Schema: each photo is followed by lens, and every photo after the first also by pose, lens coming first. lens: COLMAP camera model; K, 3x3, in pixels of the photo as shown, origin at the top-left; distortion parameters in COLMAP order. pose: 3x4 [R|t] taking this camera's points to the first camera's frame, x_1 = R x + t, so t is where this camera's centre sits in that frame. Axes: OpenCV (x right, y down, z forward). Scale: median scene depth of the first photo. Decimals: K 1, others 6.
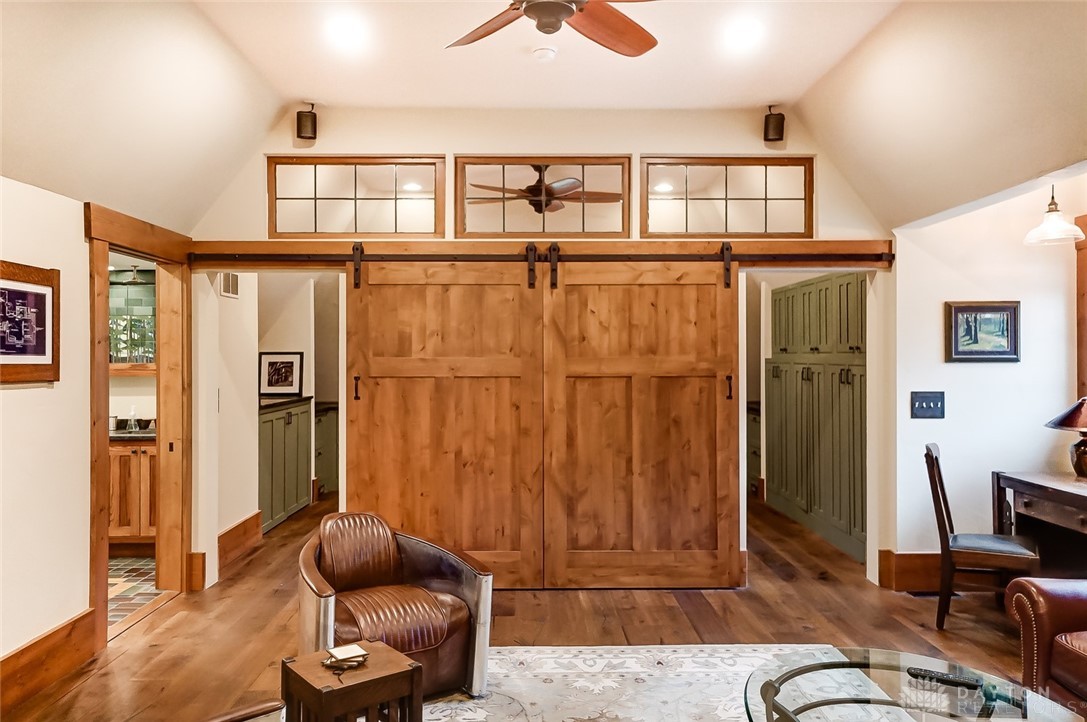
lens RADIAL K [[1141.9, 0, 543.1], [0, 1141.9, 364.0], [0, 0, 1]] dist [0.096243, 0.000000]
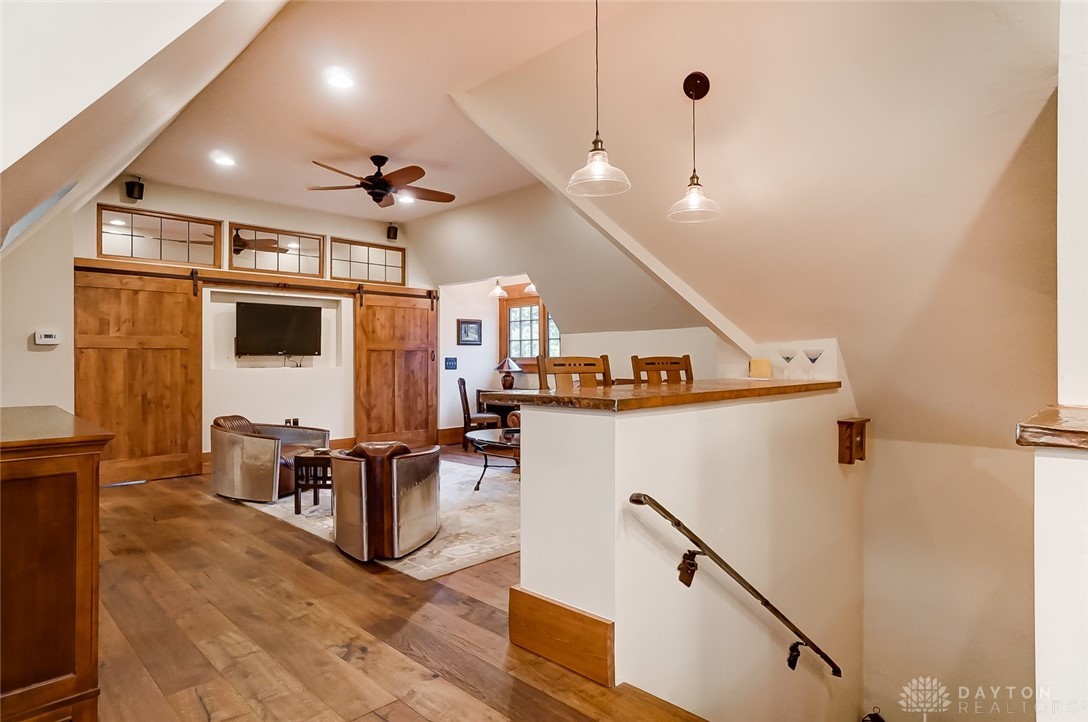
lens RADIAL K [[610.1, 0, 543.8], [0, 610.1, 353.7], [0, 0, 1]] dist [0.002518, 0.001120]
pose [[0.722091, 0.005149, 0.691779, -0.371918], [-0.017024, 0.999802, 0.010329, 0.000257], [-0.691589, -0.019236, 0.722035, -0.004017]]
